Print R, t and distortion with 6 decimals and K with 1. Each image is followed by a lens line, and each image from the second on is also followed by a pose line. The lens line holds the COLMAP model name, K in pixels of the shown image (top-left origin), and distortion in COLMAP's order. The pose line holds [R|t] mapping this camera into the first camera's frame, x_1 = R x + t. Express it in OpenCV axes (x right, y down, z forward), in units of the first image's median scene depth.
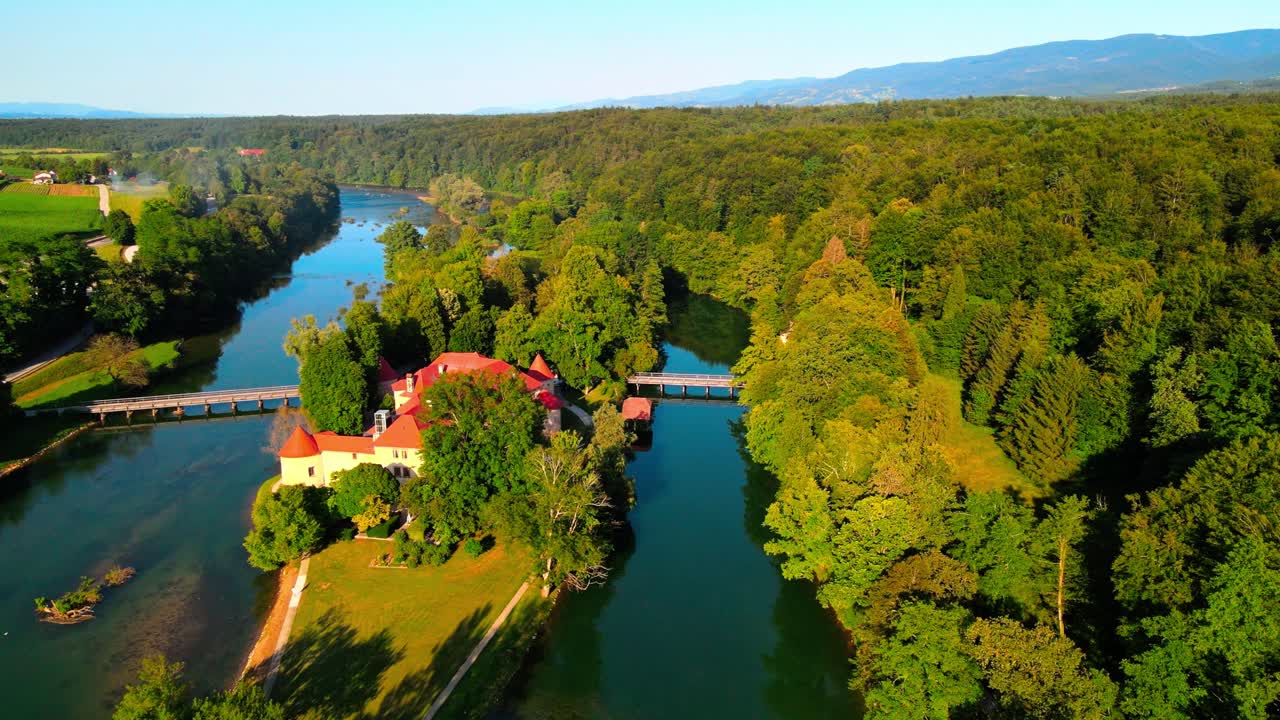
lens RADIAL K [[1055.6, 0, 640.0], [0, 1055.6, 360.0], [0, 0, 1]] dist [-0.003890, 0.002855]
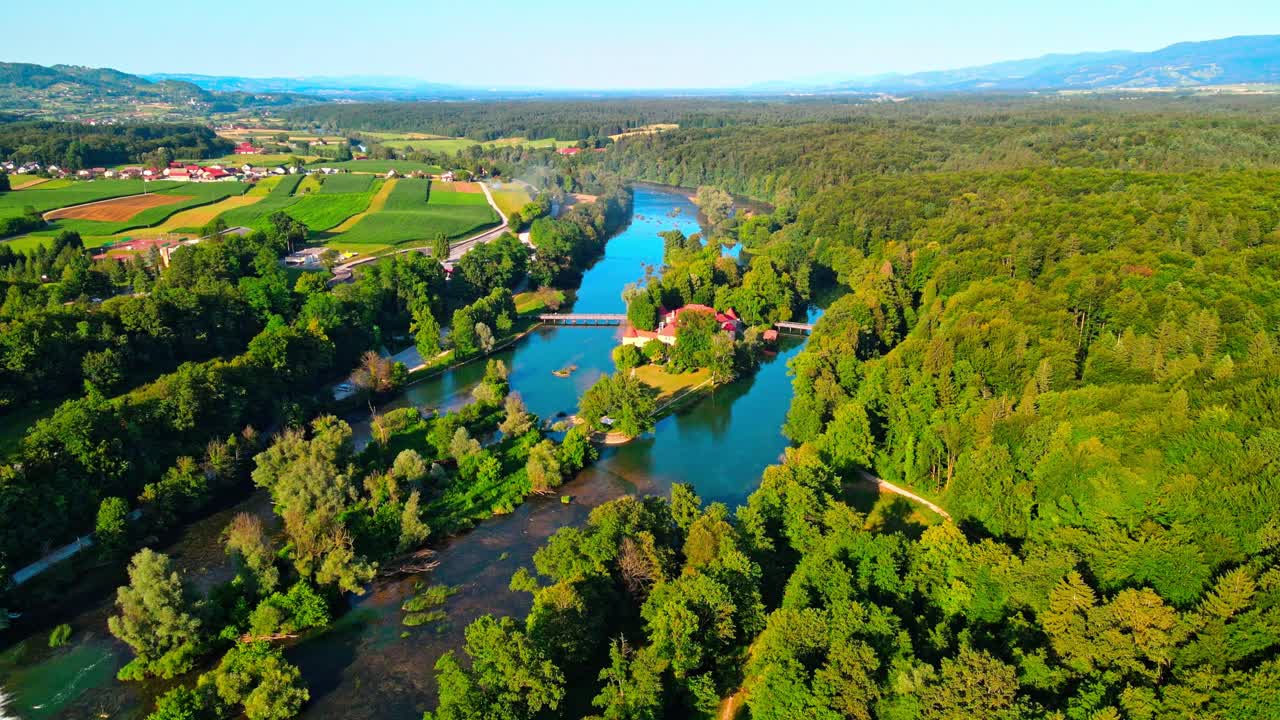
lens RADIAL K [[1055.6, 0, 640.0], [0, 1055.6, 360.0], [0, 0, 1]] dist [-0.003890, 0.002855]
pose [[0.967030, 0.085410, -0.239912, 0.193714], [-0.079276, 0.996234, 0.035122, 0.030378], [0.242008, -0.014945, 0.970159, -0.889289]]
